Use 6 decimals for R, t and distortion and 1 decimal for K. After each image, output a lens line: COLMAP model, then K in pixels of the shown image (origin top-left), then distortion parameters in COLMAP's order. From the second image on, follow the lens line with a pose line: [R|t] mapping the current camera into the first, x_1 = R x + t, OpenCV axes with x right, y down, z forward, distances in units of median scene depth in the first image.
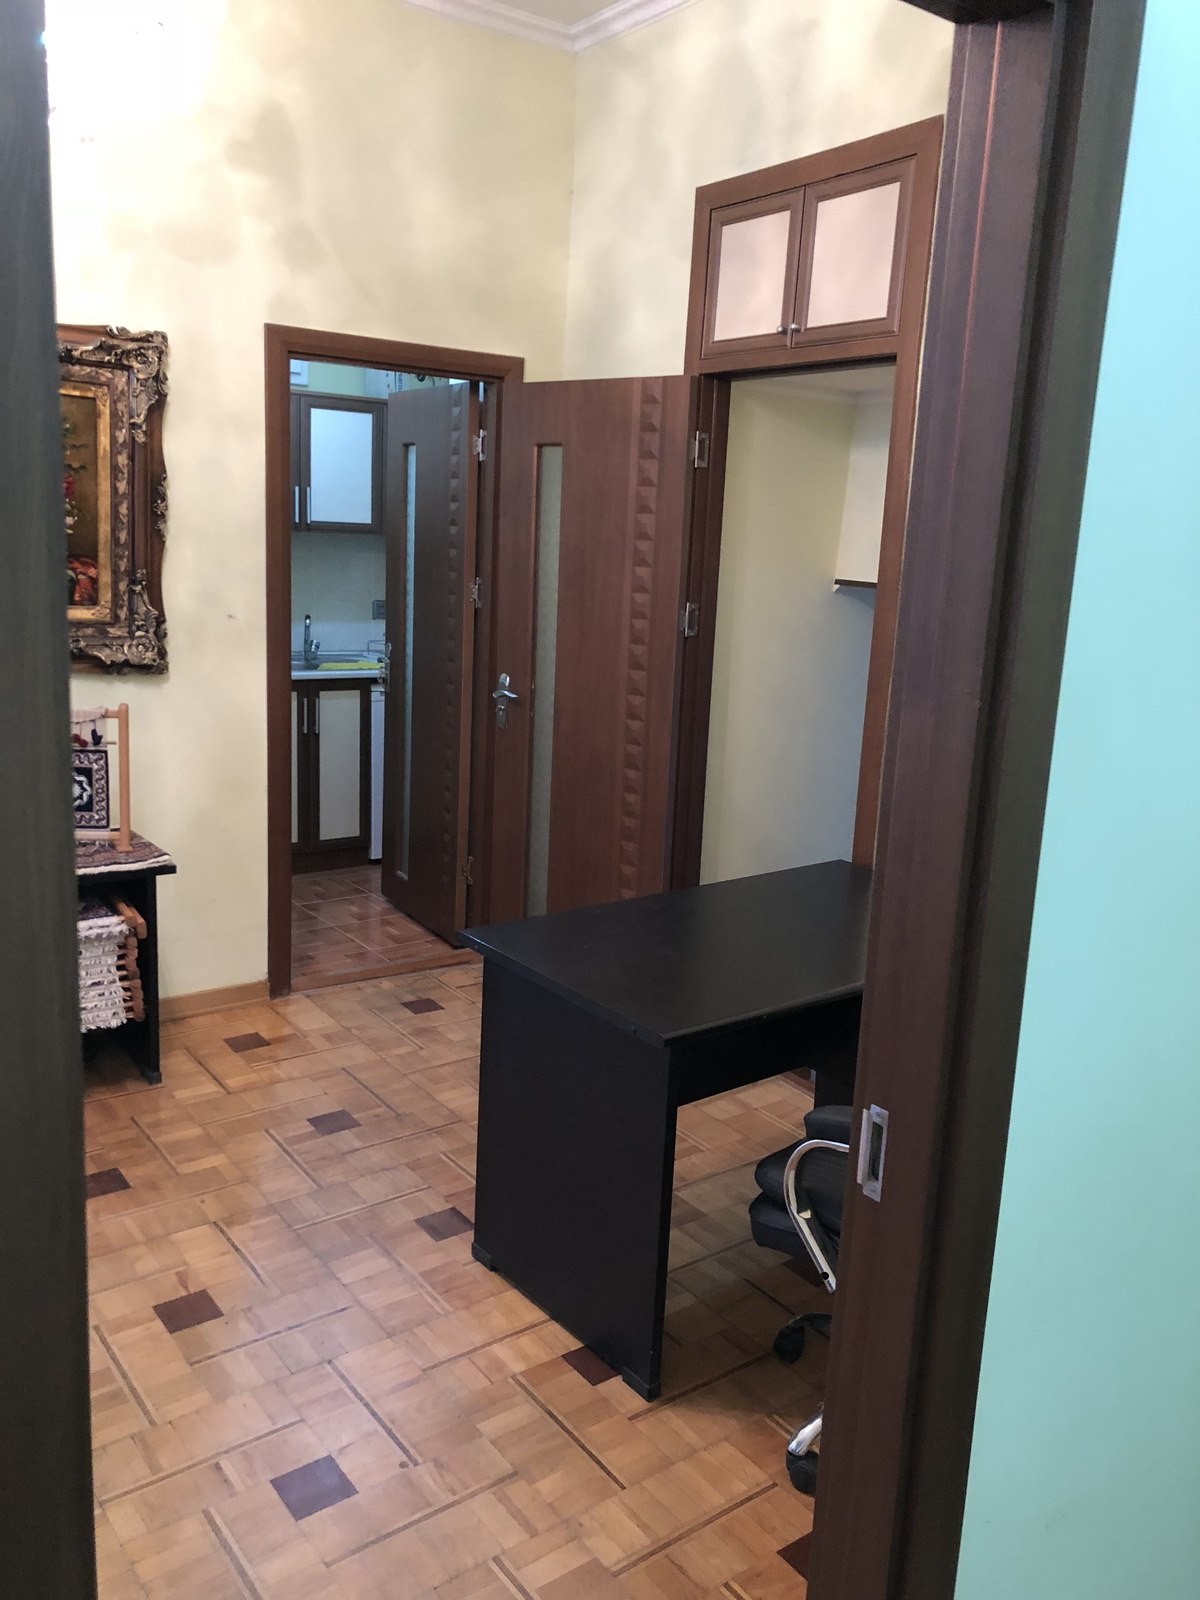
lens RADIAL K [[1302.4, 0, 598.4], [0, 1302.4, 799.5], [0, 0, 1]] dist [0.043061, -0.051701]
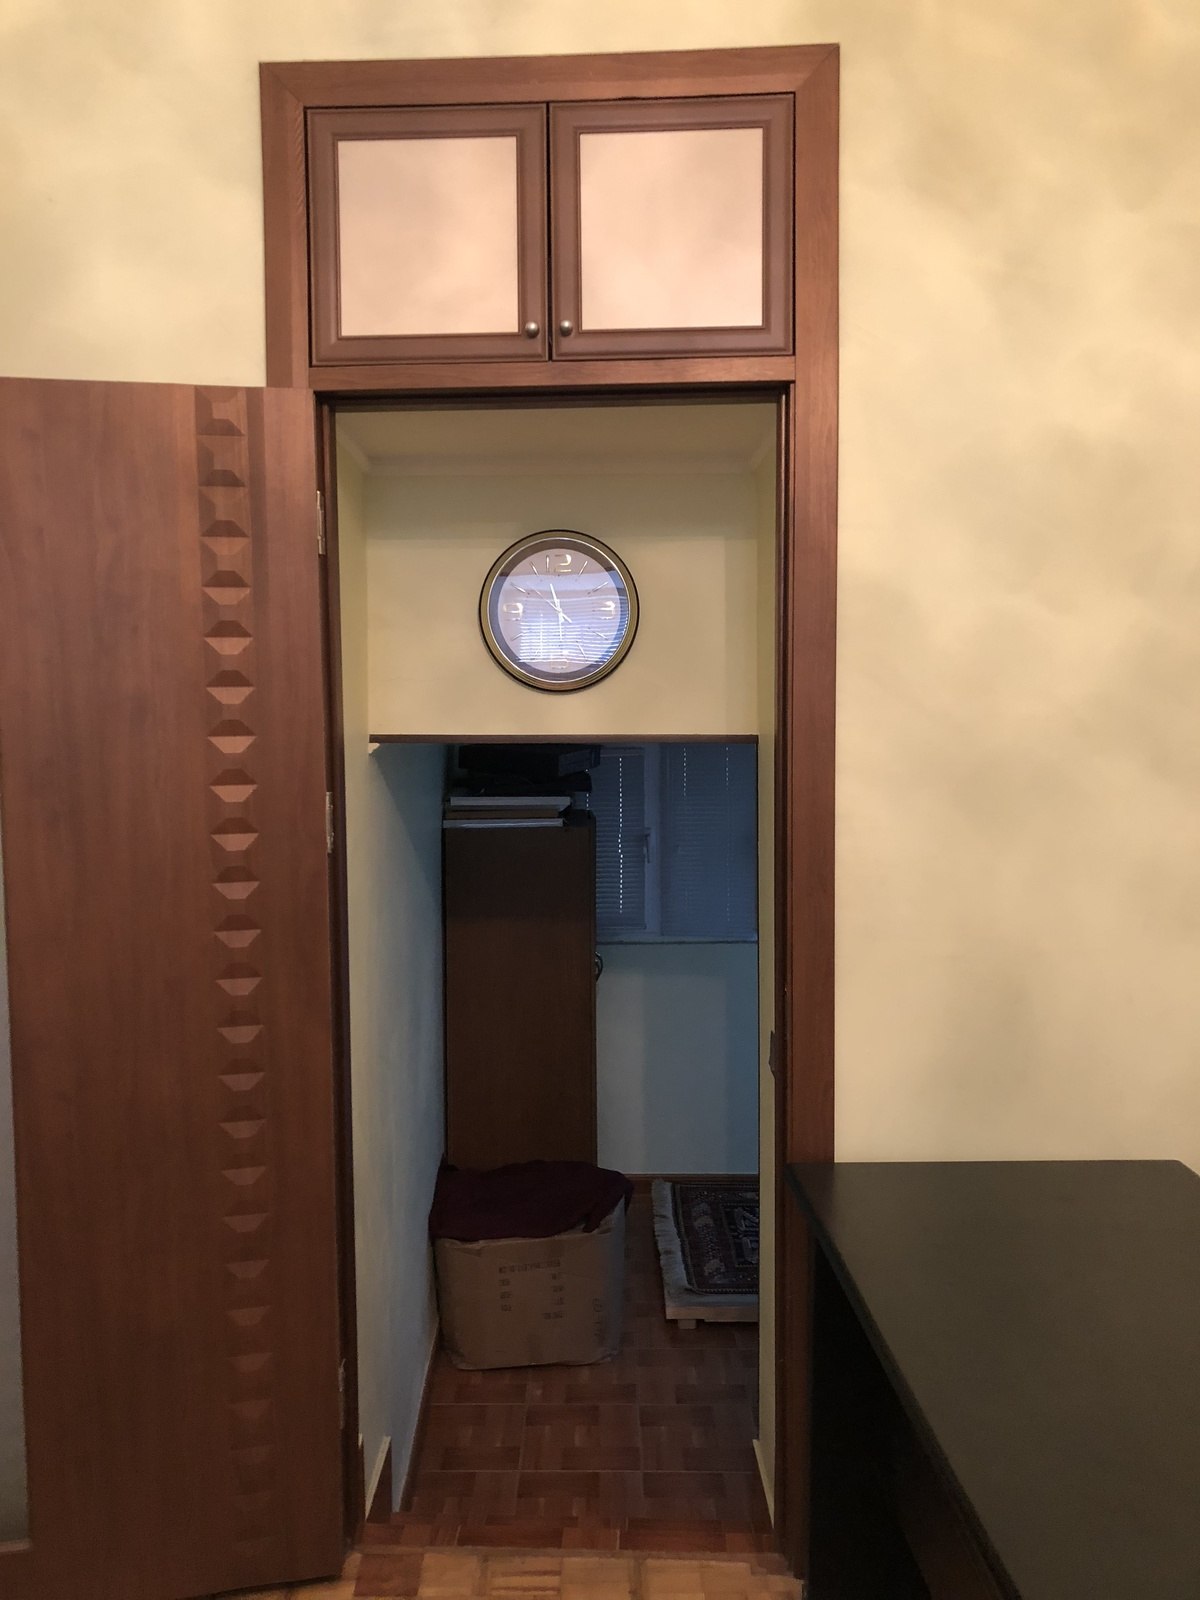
lens RADIAL K [[1302.4, 0, 571.5], [0, 1302.4, 782.4], [0, 0, 1]] dist [0.043061, -0.051701]
pose [[0.590729, -0.109521, 0.799403, -0.321724], [0.206360, 0.978302, -0.018462, -0.127397], [-0.780035, 0.175871, 0.600512, 0.603592]]
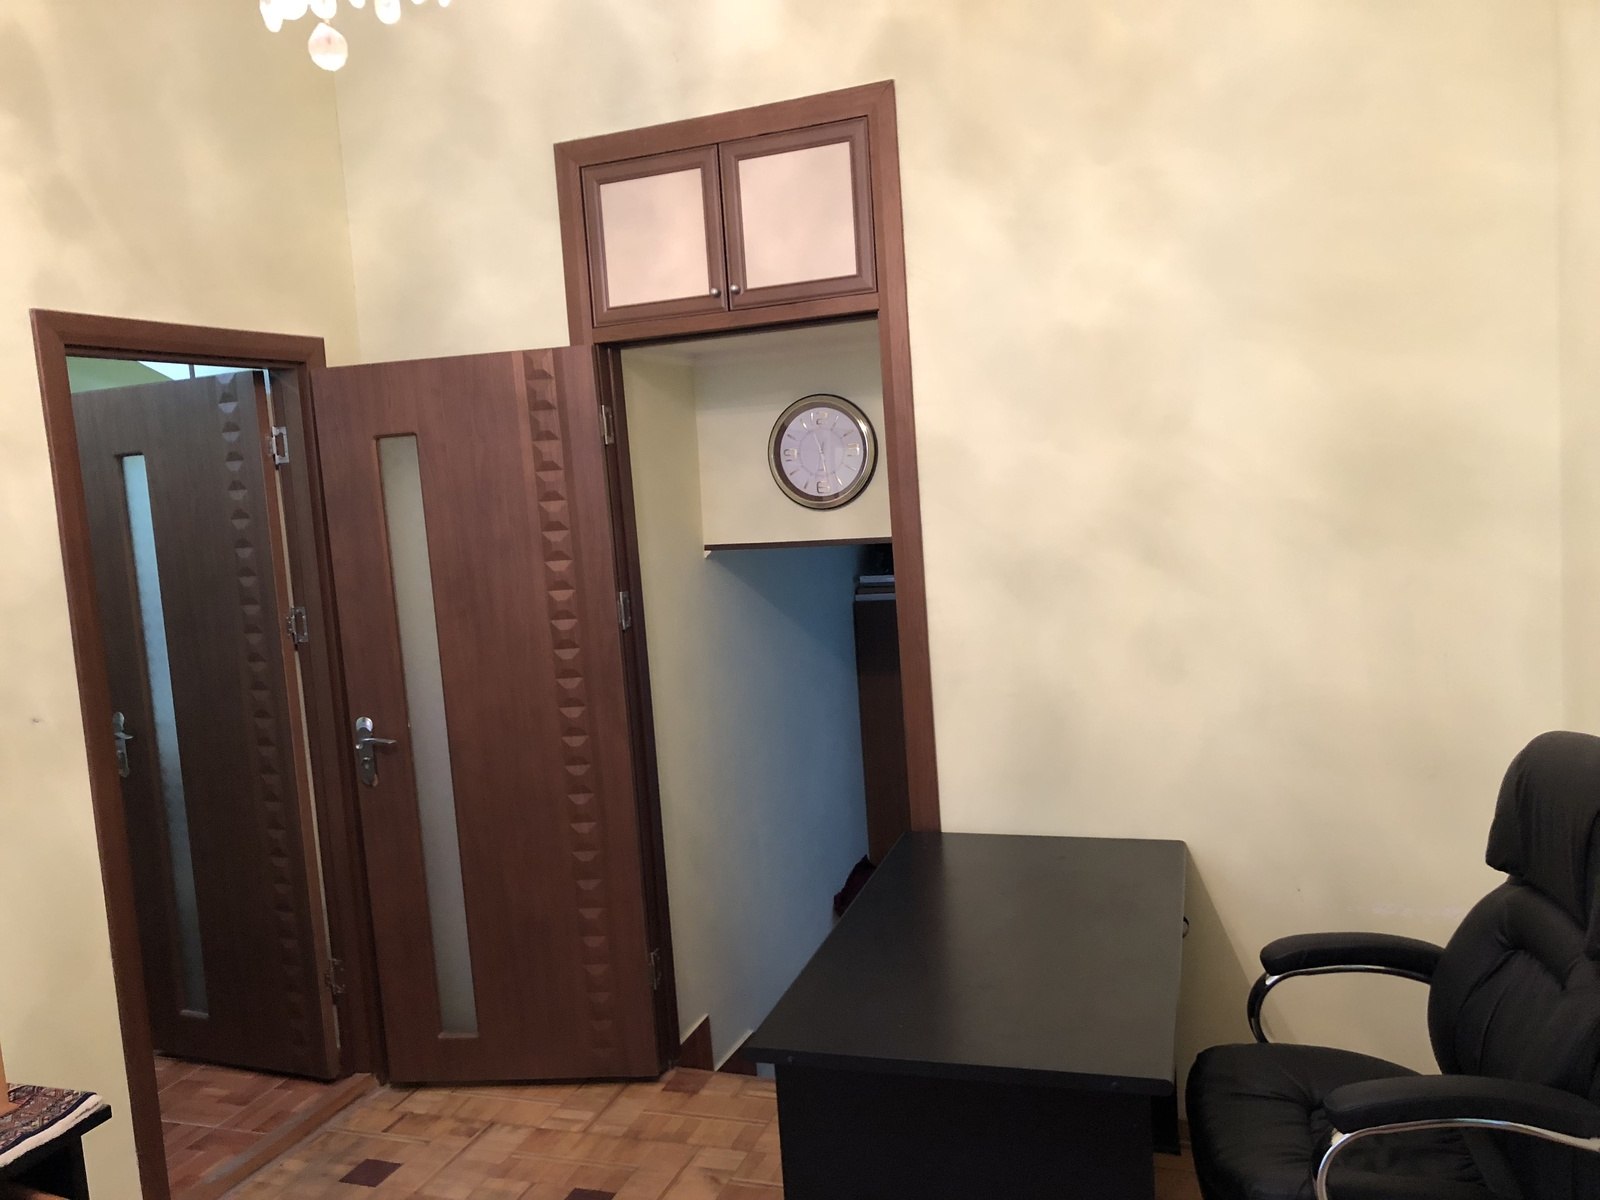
lens RADIAL K [[1302.4, 0, 784.8], [0, 1302.4, 599.6], [0, 0, 1]] dist [0.043061, -0.051701]
pose [[0.821453, -0.164401, 0.546065, -0.332683], [0.227756, 0.972441, -0.049849, -0.079119], [-0.522820, 0.165319, 0.836259, 0.209989]]
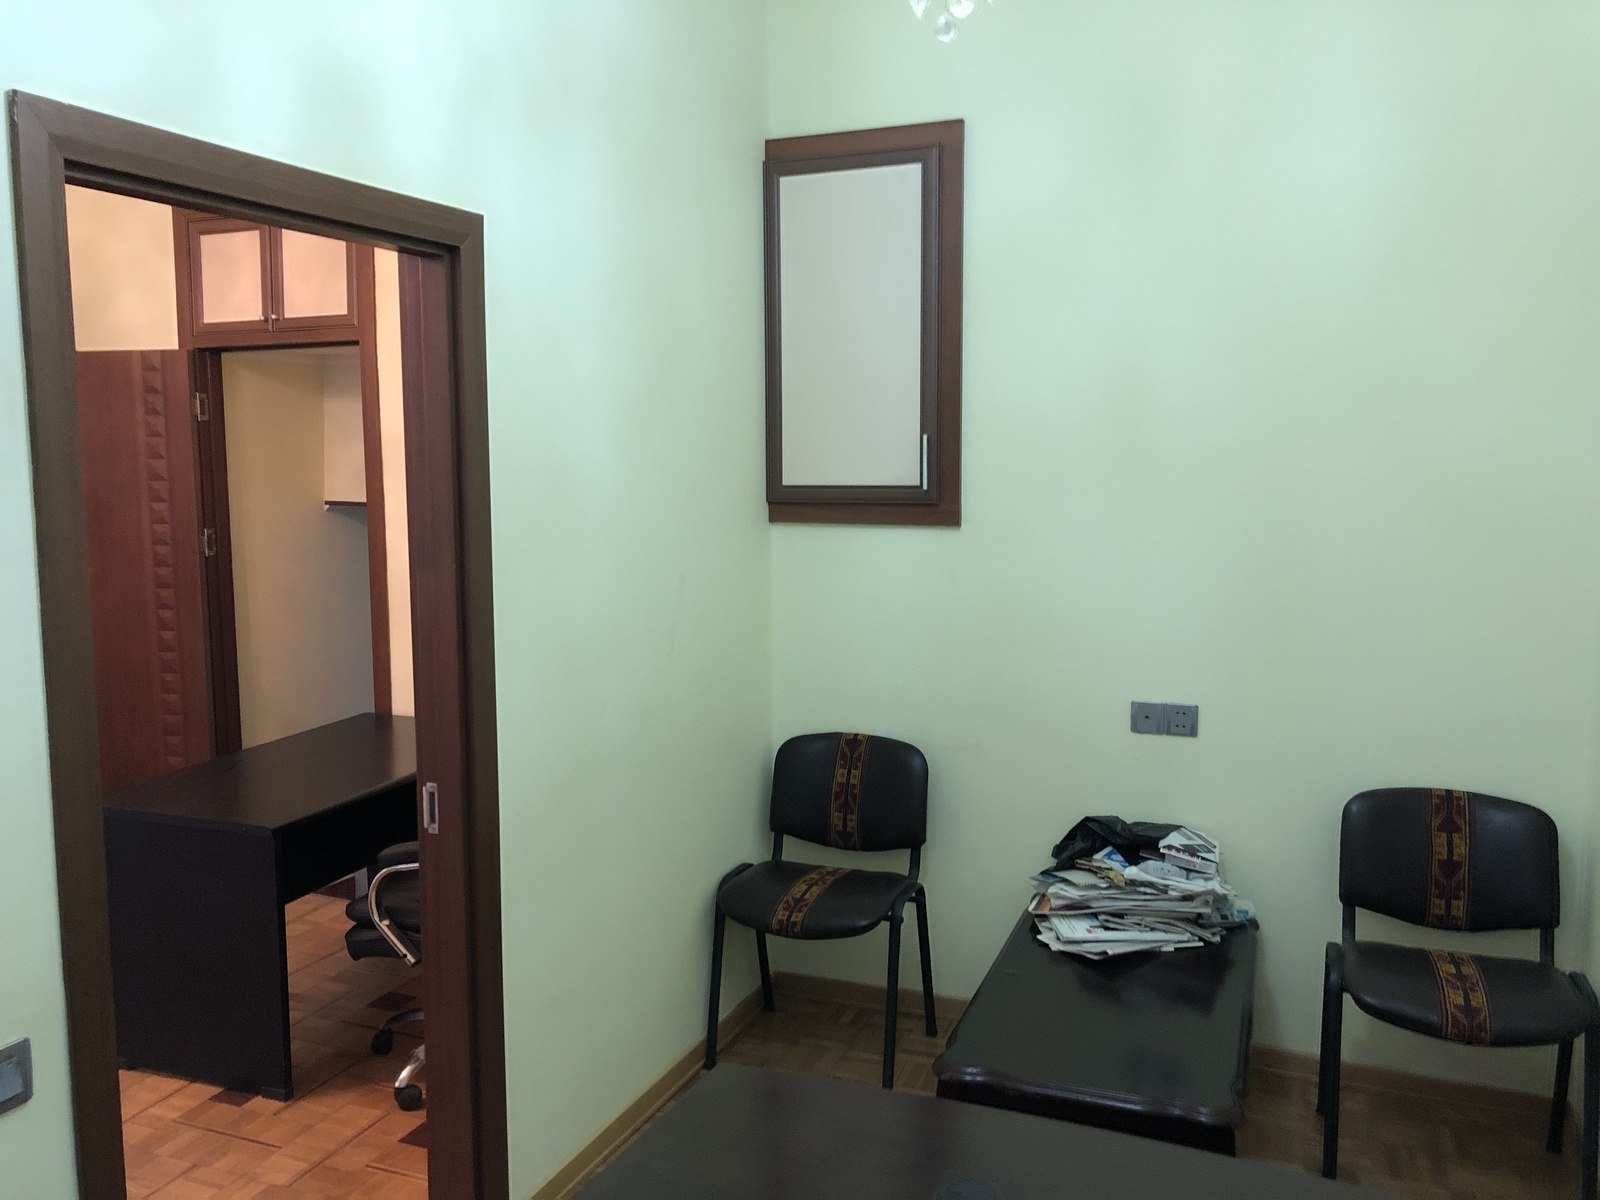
lens RADIAL K [[1302.4, 0, 791.8], [0, 1302.4, 572.1], [0, 0, 1]] dist [0.043061, -0.051701]
pose [[0.852301, -0.103866, 0.512636, -0.099050], [0.155327, 0.986133, -0.058442, 0.046601], [-0.499457, 0.129436, 0.856615, -0.325820]]
